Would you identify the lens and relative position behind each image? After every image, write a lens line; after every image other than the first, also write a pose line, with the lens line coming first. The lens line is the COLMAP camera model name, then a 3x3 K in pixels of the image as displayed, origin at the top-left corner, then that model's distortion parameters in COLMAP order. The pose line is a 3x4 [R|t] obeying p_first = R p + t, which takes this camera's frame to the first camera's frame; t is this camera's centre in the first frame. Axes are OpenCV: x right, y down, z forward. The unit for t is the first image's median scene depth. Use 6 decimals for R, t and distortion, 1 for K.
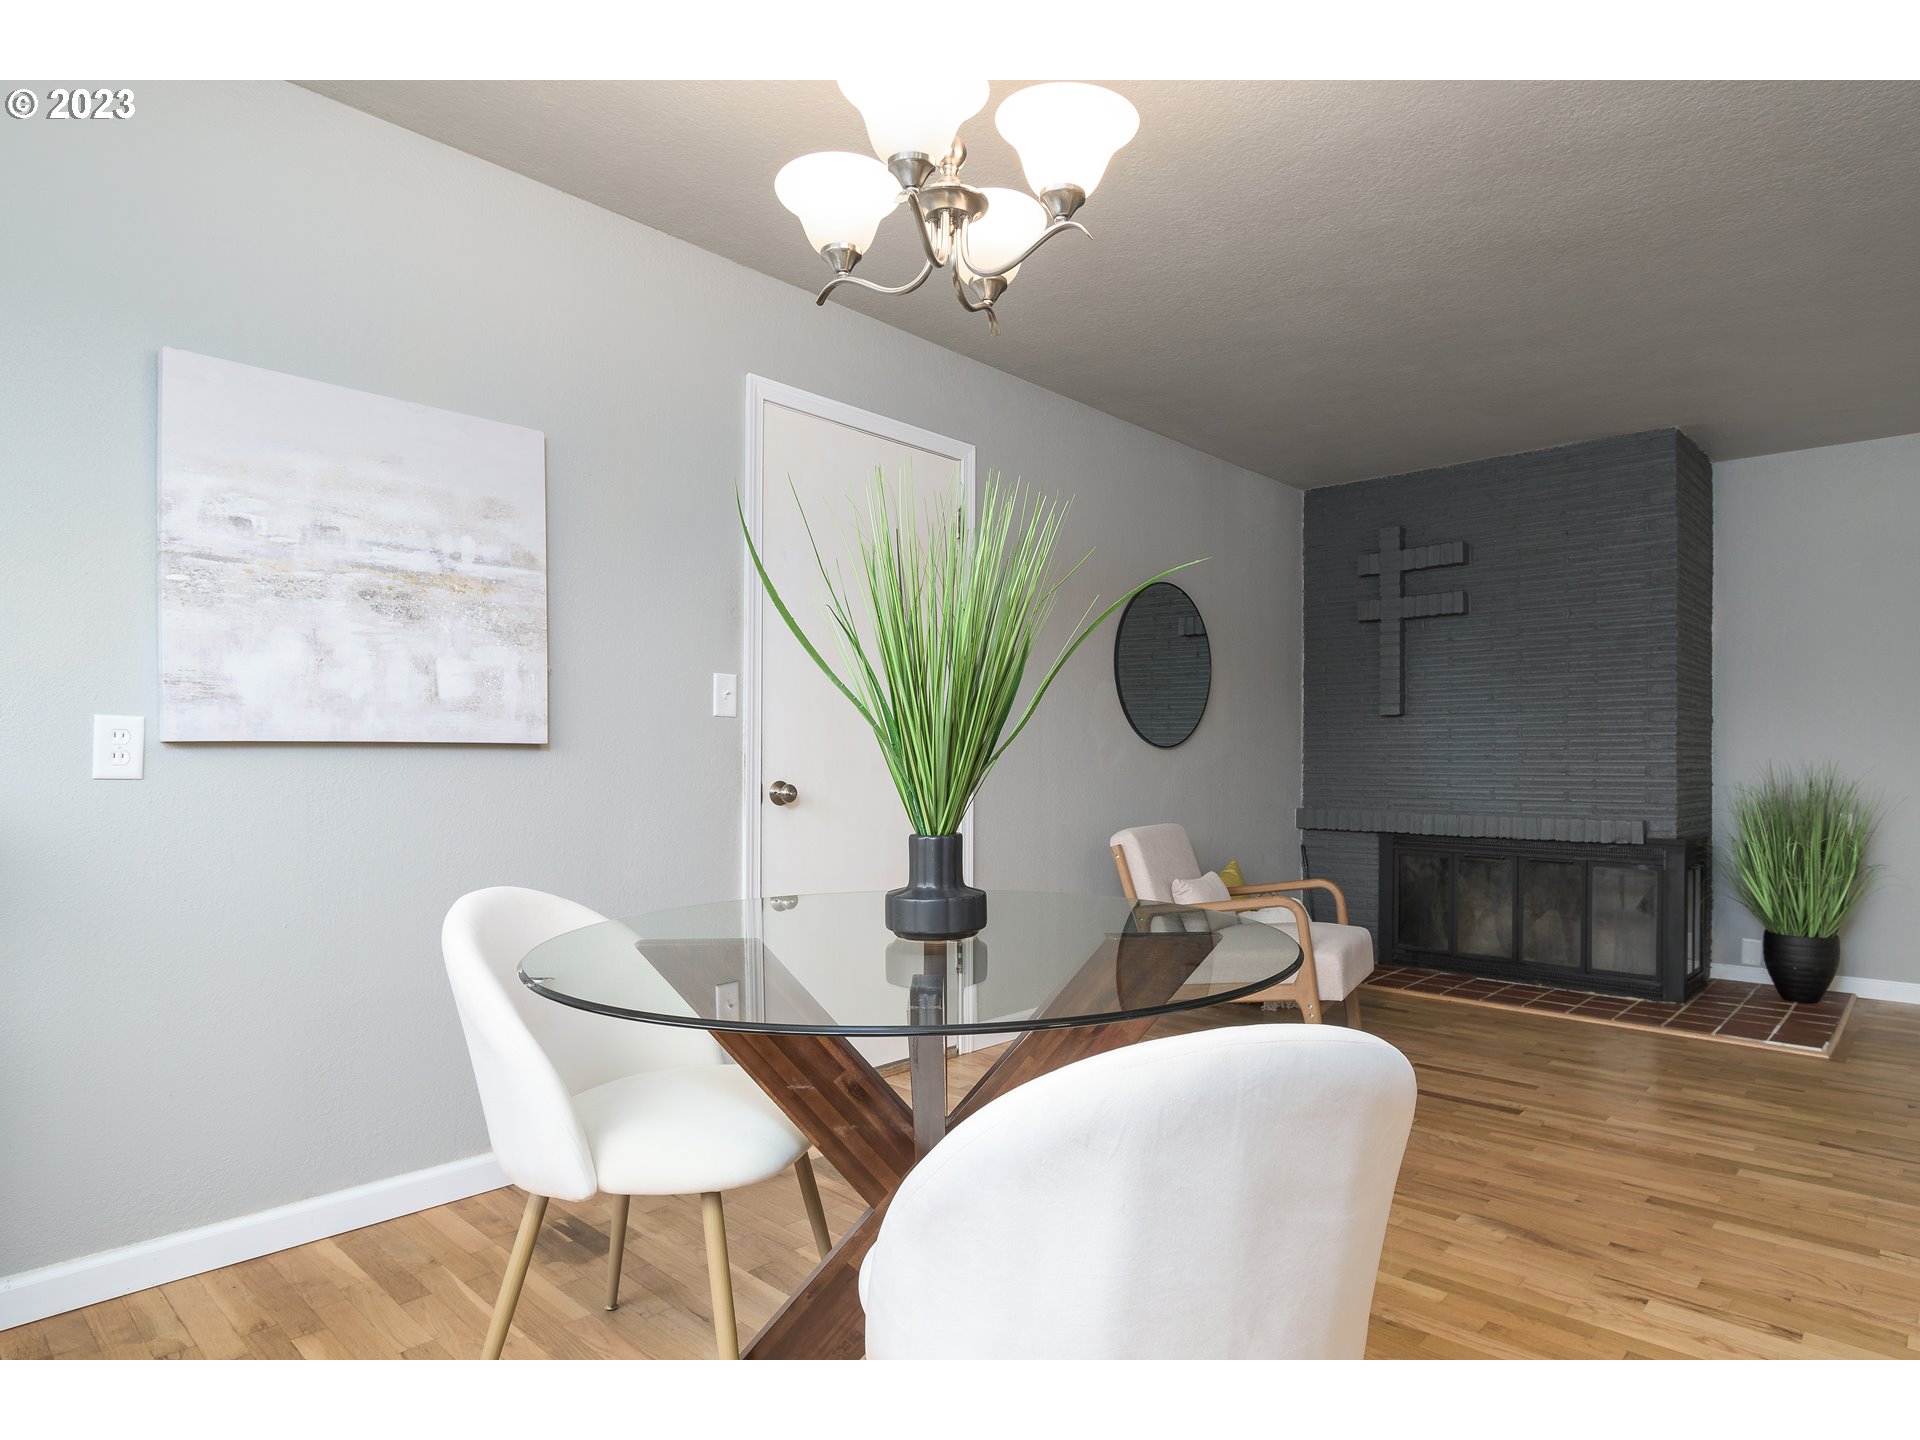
lens RADIAL K [[1068.8, 0, 947.0], [0, 1068.8, 760.6], [0, 0, 1]] dist [-0.006115, 0.001647]
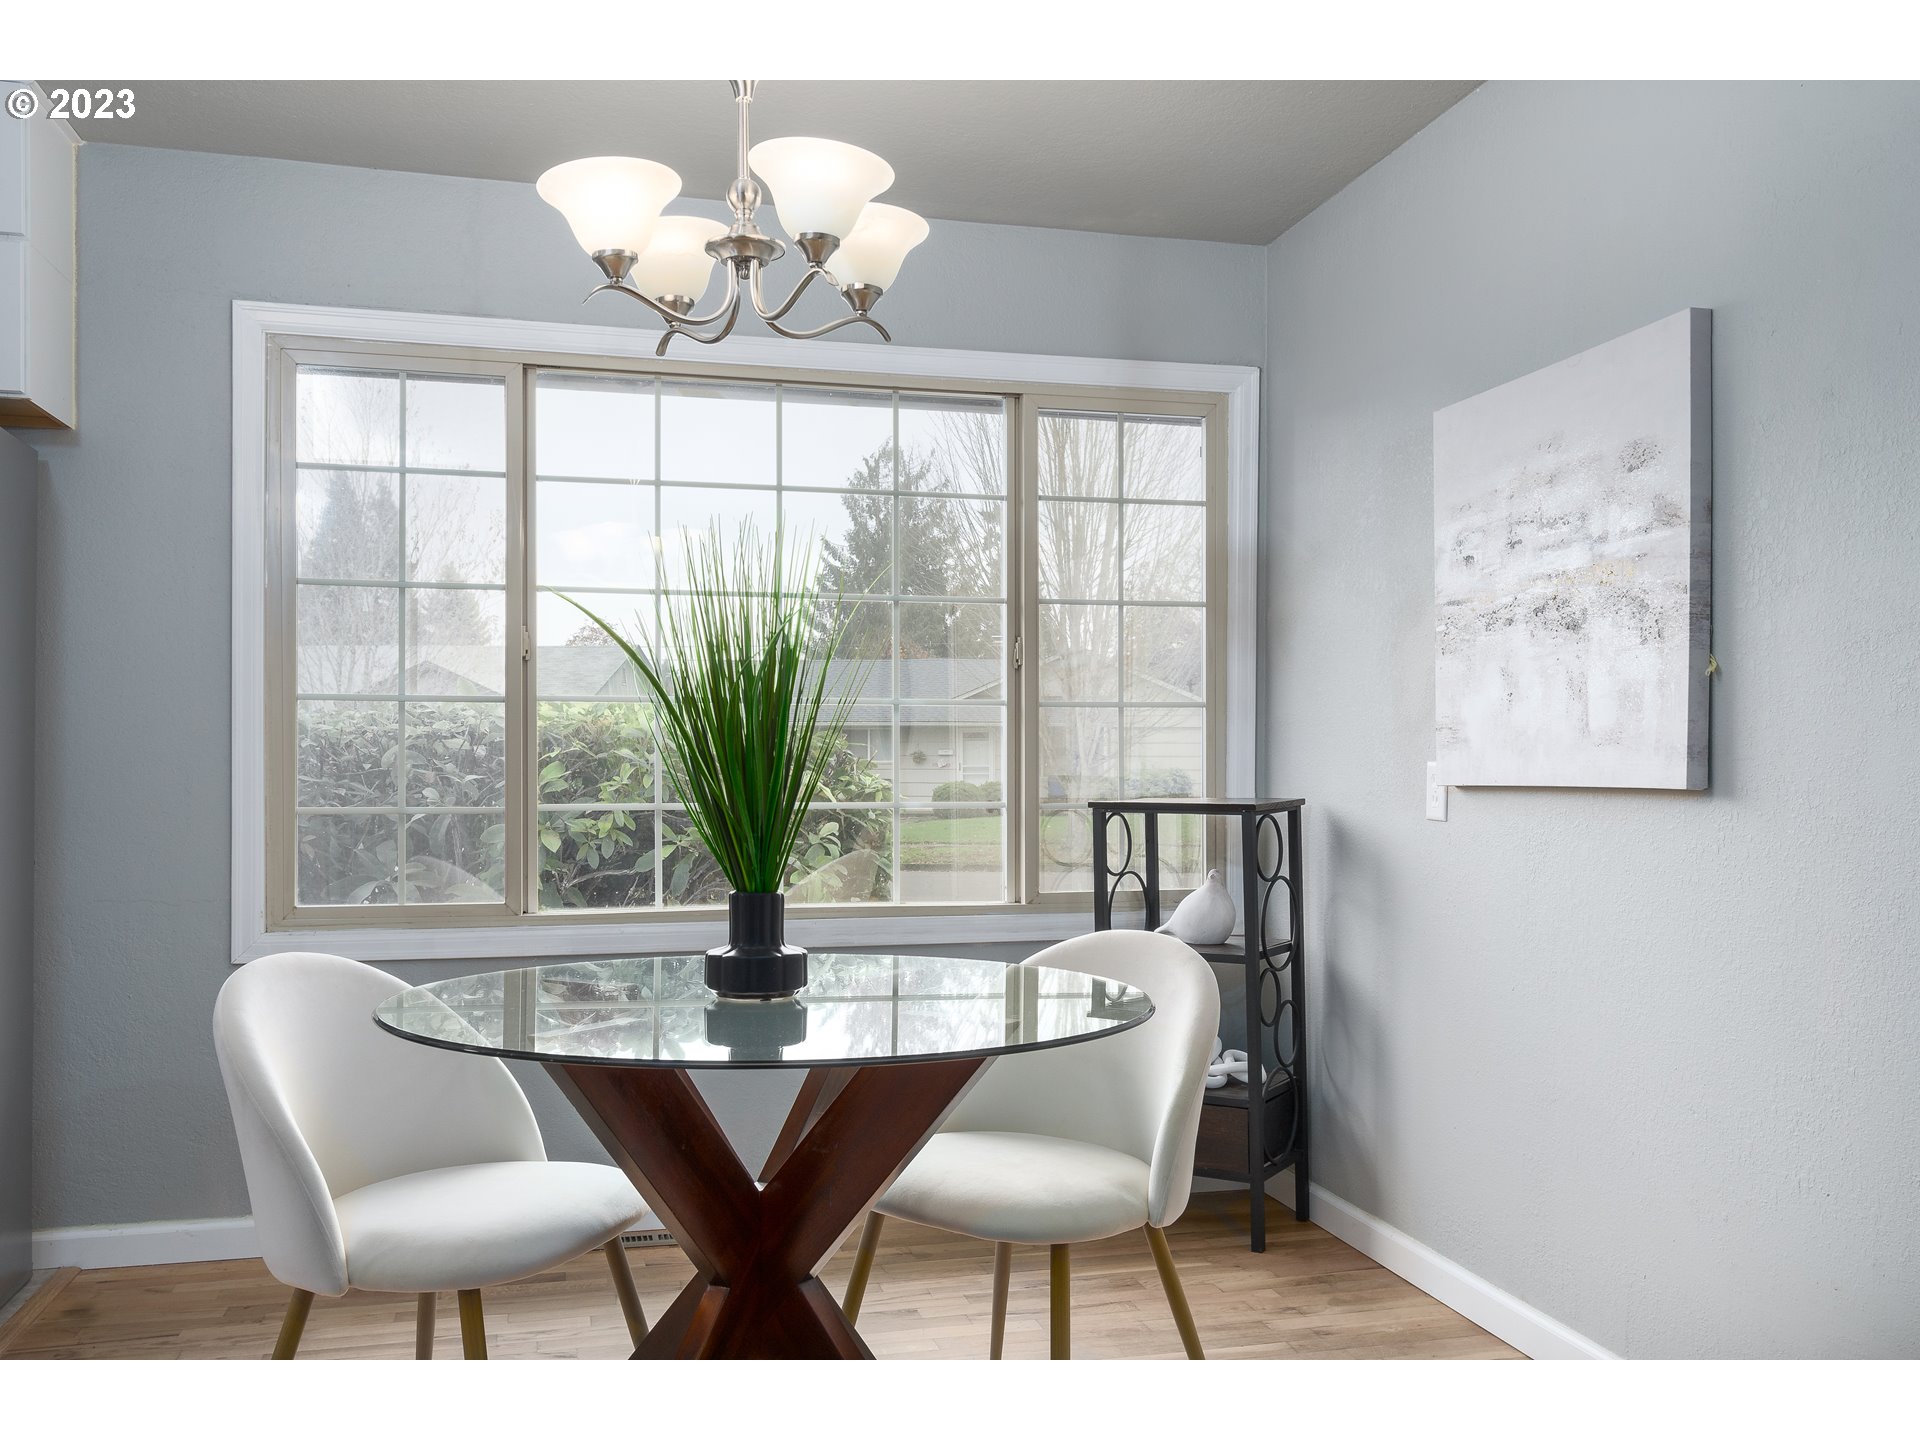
lens RADIAL K [[1582.1, 0, 970.4], [0, 1582.1, 720.0], [0, 0, 1]] dist [-0.070327, 0.000574]
pose [[-0.542457, -0.023069, -0.839767, 0.534948], [-0.003427, 0.999675, -0.025248, -0.027368], [0.840076, -0.010818, -0.542360, 0.947312]]
